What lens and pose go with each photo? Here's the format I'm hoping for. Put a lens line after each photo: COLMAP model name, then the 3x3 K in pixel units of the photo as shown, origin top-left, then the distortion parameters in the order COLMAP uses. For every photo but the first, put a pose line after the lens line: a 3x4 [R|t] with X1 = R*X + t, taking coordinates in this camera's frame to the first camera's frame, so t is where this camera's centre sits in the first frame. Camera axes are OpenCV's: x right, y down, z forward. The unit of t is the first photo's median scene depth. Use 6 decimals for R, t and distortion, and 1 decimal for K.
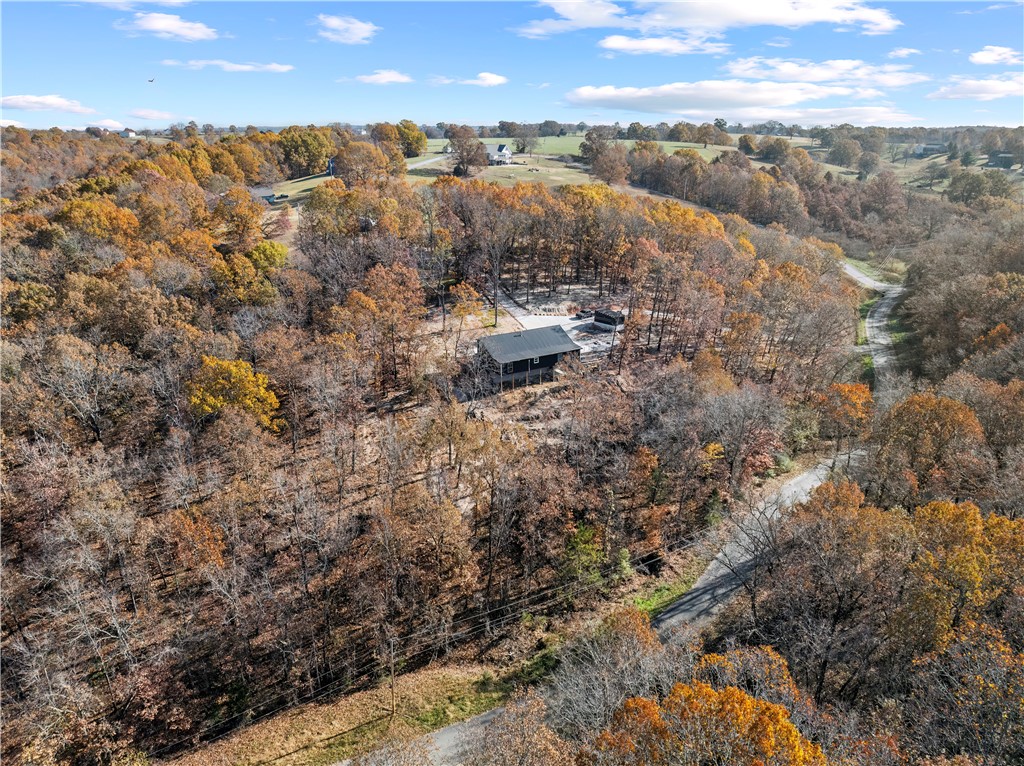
lens RADIAL K [[714.3, 0, 512.3], [0, 714.3, 382.3], [0, 0, 1]] dist [-0.036477, 0.008072]
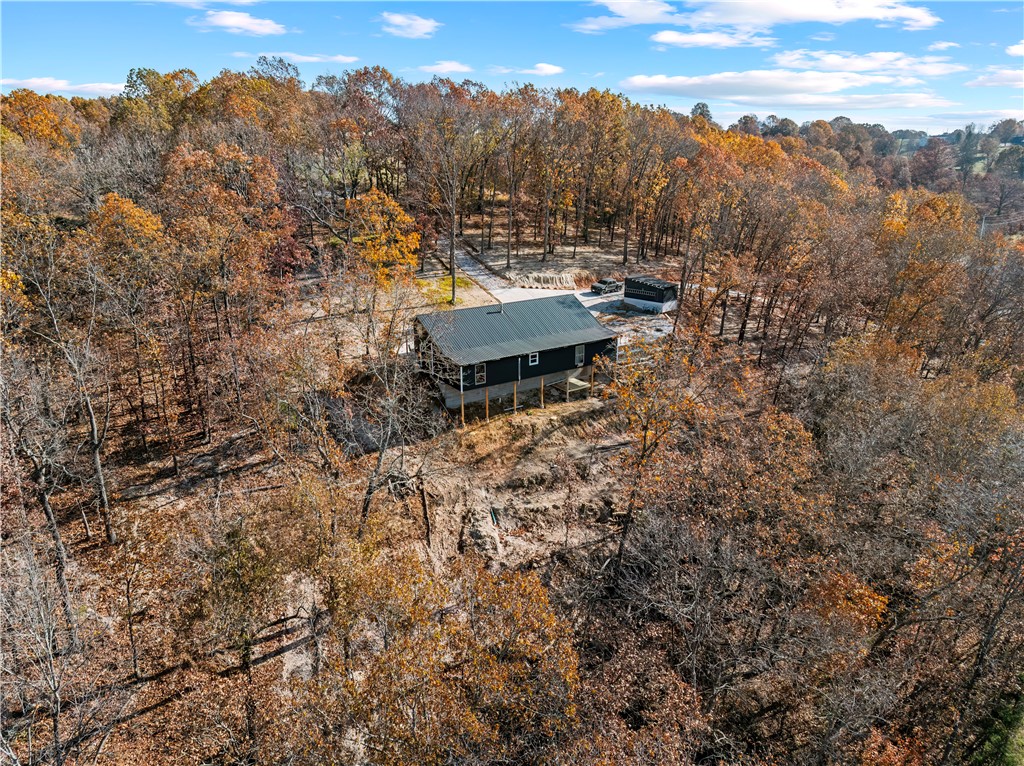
lens RADIAL K [[714.3, 0, 511.9], [0, 714.3, 381.6], [0, 0, 1]] dist [-0.036477, 0.008072]
pose [[0.999058, -0.014996, 0.040715, -0.001002], [0.016236, 0.999410, -0.030280, -0.000731], [-0.040237, 0.030913, 0.998712, 0.437691]]
